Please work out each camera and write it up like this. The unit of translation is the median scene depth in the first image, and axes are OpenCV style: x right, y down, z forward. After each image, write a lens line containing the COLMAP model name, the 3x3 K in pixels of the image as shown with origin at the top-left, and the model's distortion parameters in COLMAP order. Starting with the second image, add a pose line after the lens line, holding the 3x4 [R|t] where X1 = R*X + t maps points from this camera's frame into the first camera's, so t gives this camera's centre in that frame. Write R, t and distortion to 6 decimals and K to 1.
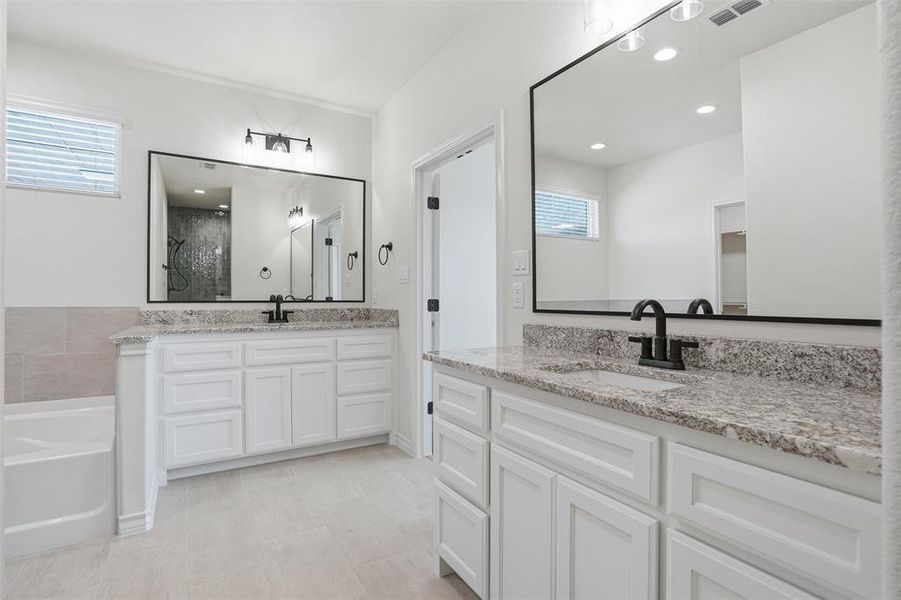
lens RADIAL K [[427.9, 0, 452.5], [0, 427.9, 307.2], [0, 0, 1]] dist [-0.018223, 0.004185]
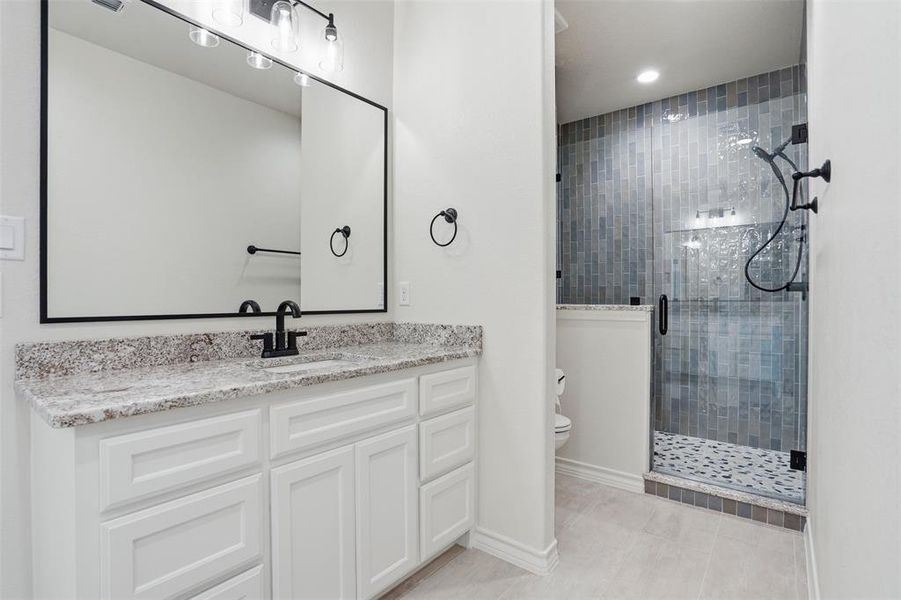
lens RADIAL K [[427.9, 0, 450.7], [0, 427.9, 297.2], [0, 0, 1]] dist [-0.018223, 0.004185]
pose [[-0.336182, 0.003326, 0.941791, -0.820580], [0.017254, 0.999848, 0.002628, -0.023296], [-0.941639, 0.017133, -0.336188, 0.929445]]
